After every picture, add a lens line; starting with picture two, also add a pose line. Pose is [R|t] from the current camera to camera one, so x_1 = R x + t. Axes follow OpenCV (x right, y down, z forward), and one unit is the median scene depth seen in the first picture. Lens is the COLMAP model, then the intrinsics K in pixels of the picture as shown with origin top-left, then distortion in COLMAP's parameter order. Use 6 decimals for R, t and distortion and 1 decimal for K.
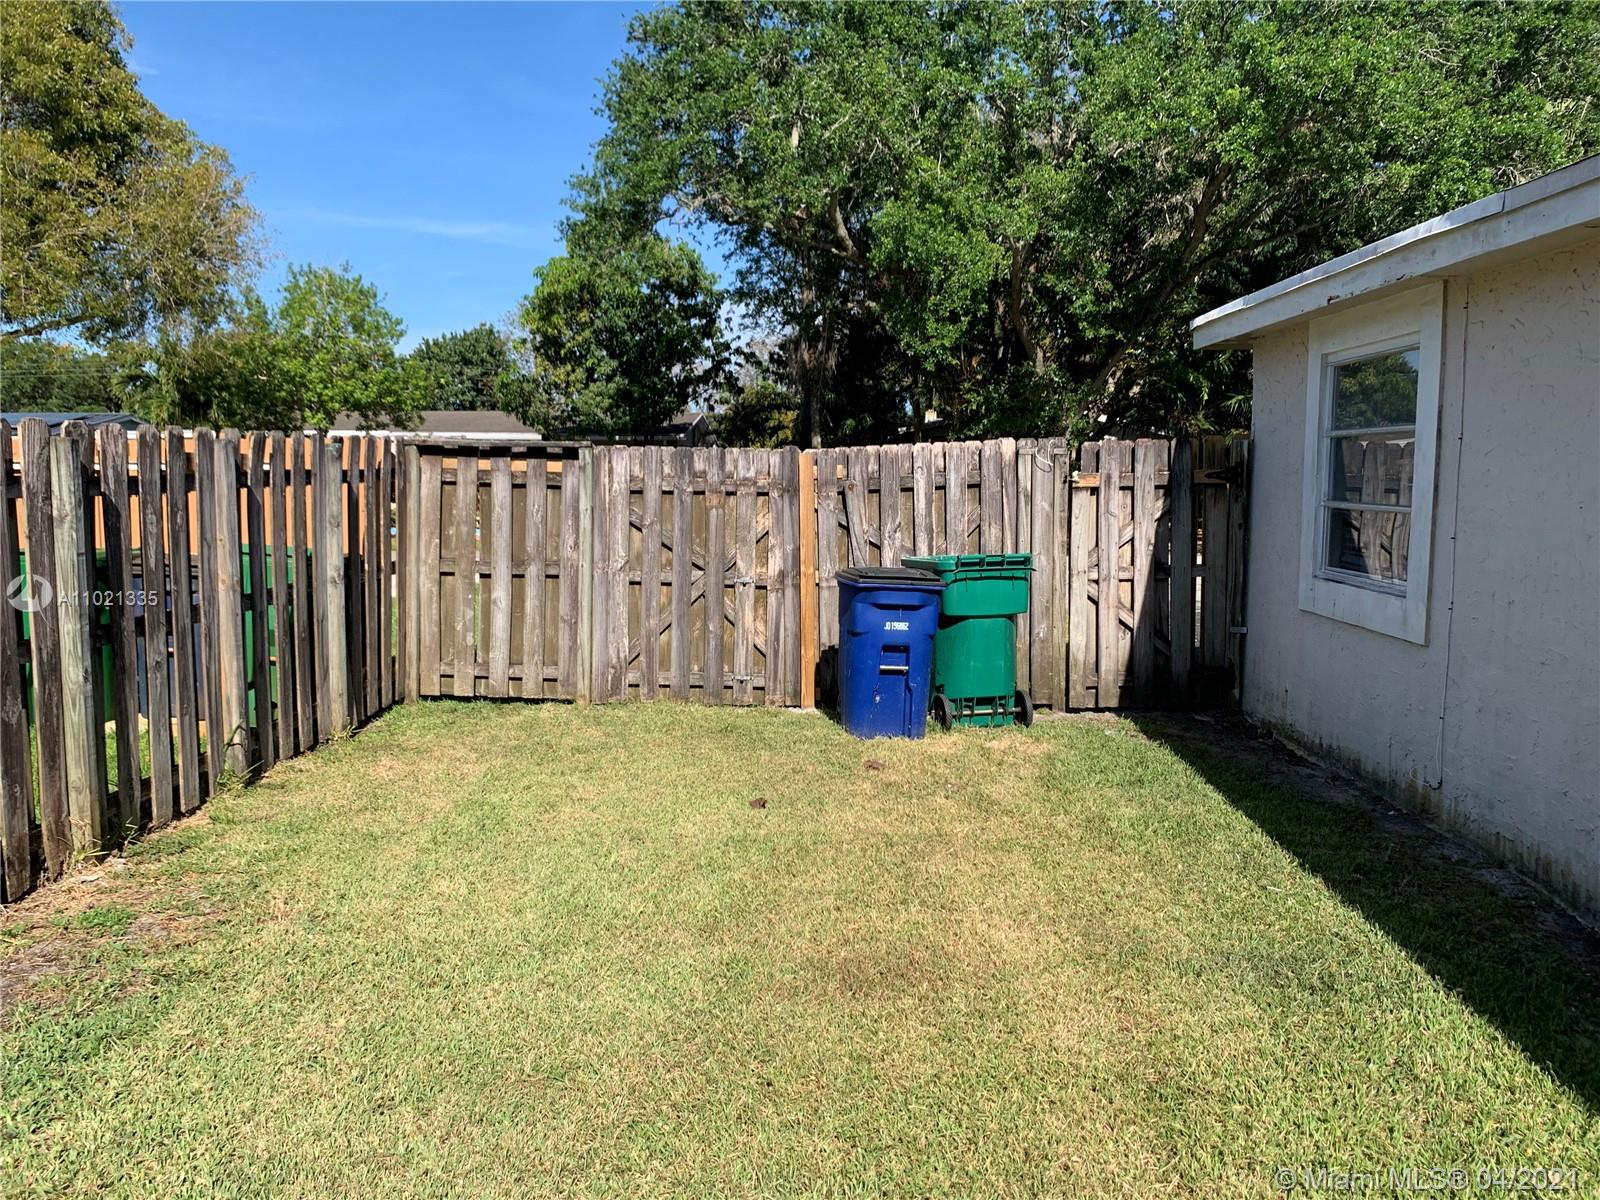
lens RADIAL K [[1294.2, 0, 800.0], [0, 1294.2, 600.0], [0, 0, 1]] dist [-0.014614, -0.016139]
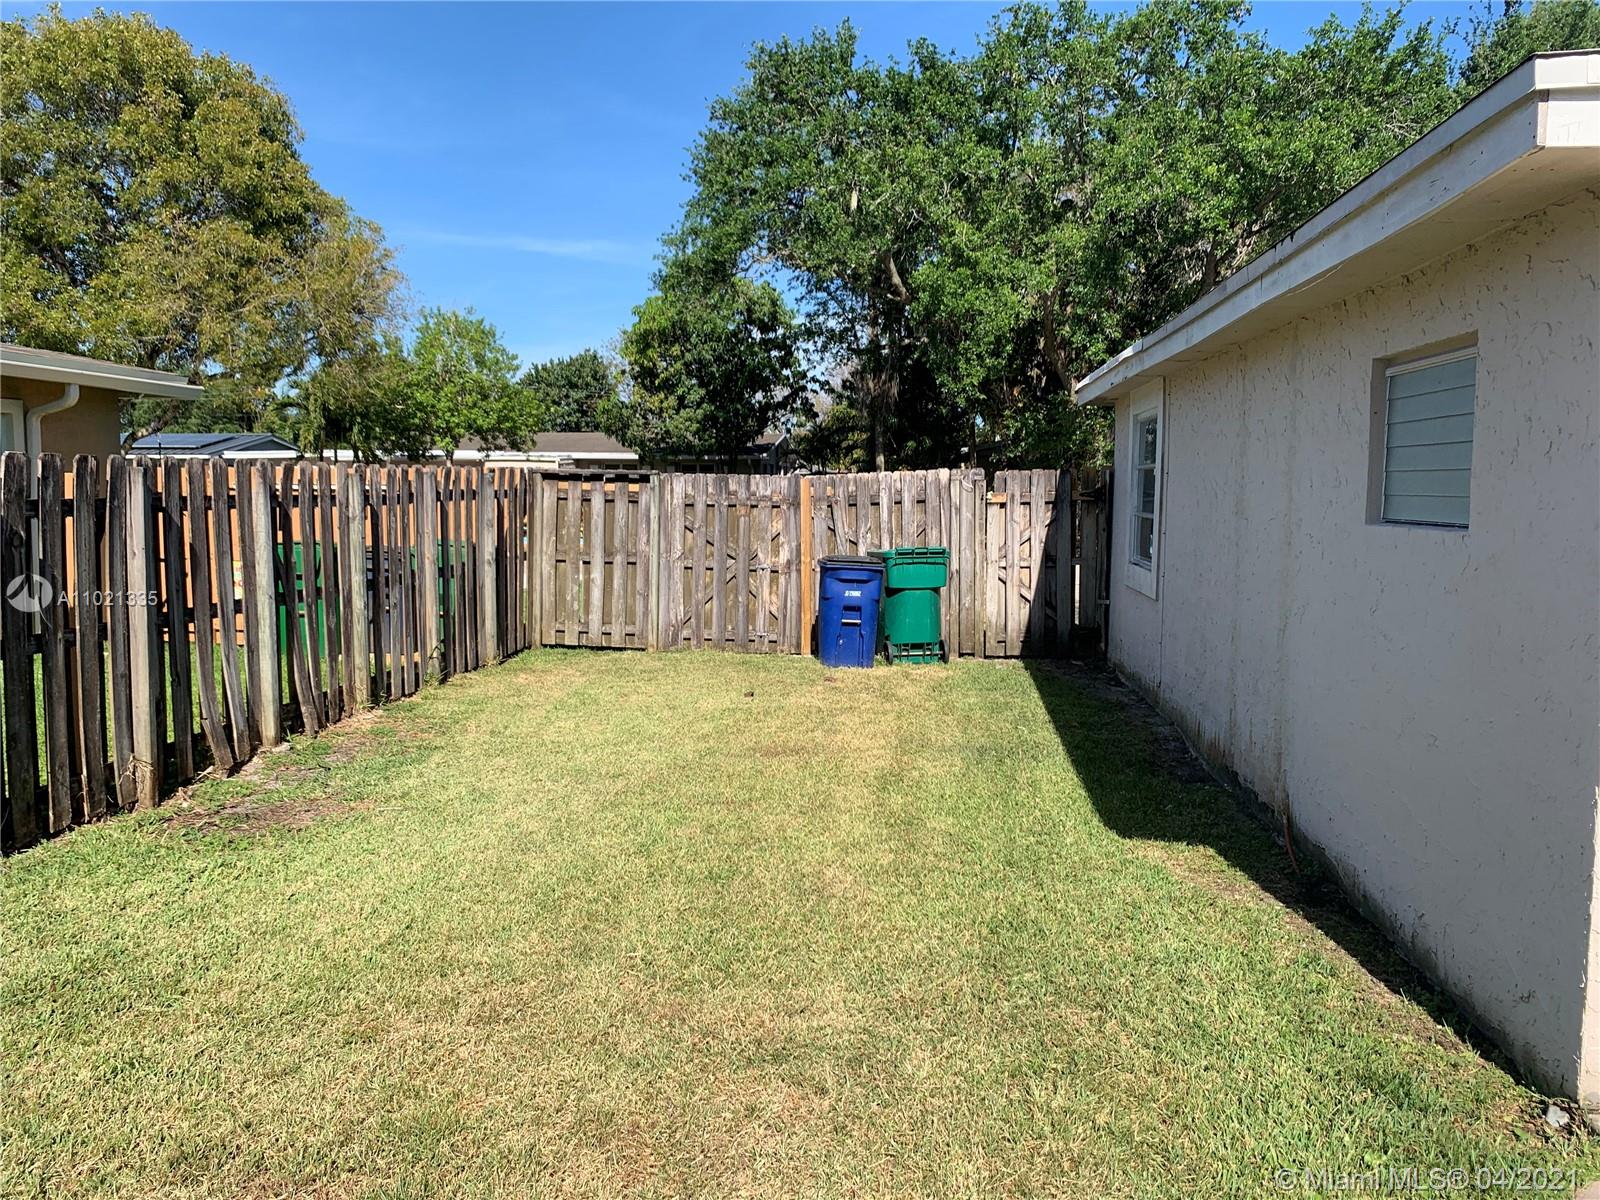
lens RADIAL K [[1211.7, 0, 800.0], [0, 1211.7, 600.0], [0, 0, 1]] dist [0.004624, -0.000117]
pose [[0.997841, 0.007105, -0.065284, 0.086475], [-0.007511, 0.999954, -0.005975, 0.030029], [0.065238, 0.006453, 0.997849, -0.348001]]
